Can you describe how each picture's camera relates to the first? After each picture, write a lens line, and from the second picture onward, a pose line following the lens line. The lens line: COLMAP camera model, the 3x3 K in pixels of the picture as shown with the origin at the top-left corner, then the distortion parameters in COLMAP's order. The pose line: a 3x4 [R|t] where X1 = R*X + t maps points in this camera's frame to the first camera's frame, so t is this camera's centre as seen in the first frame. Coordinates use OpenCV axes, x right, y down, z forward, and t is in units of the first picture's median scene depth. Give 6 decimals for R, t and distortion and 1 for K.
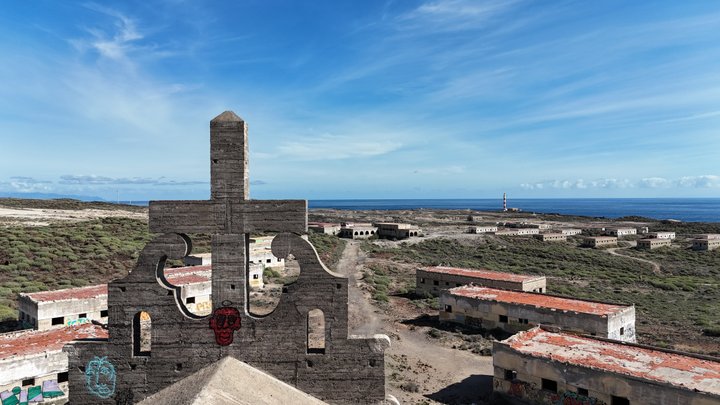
lens RADIAL K [[515.8, 0, 357.4], [0, 515.8, 203.3], [0, 0, 1]] dist [0.015871, -0.003832]
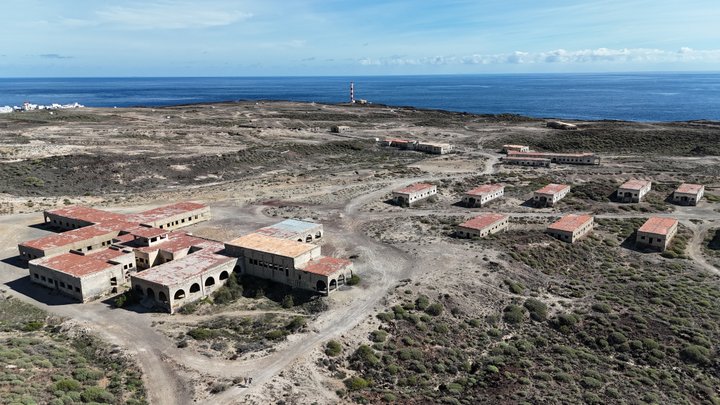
lens RADIAL K [[515.8, 0, 357.4], [0, 515.8, 203.3], [0, 0, 1]] dist [0.015871, -0.003832]
pose [[0.945009, -0.080536, 0.316973, 0.015587], [0.004978, 0.972635, 0.232284, -0.228913], [-0.327007, -0.217932, 0.919550, 1.700038]]
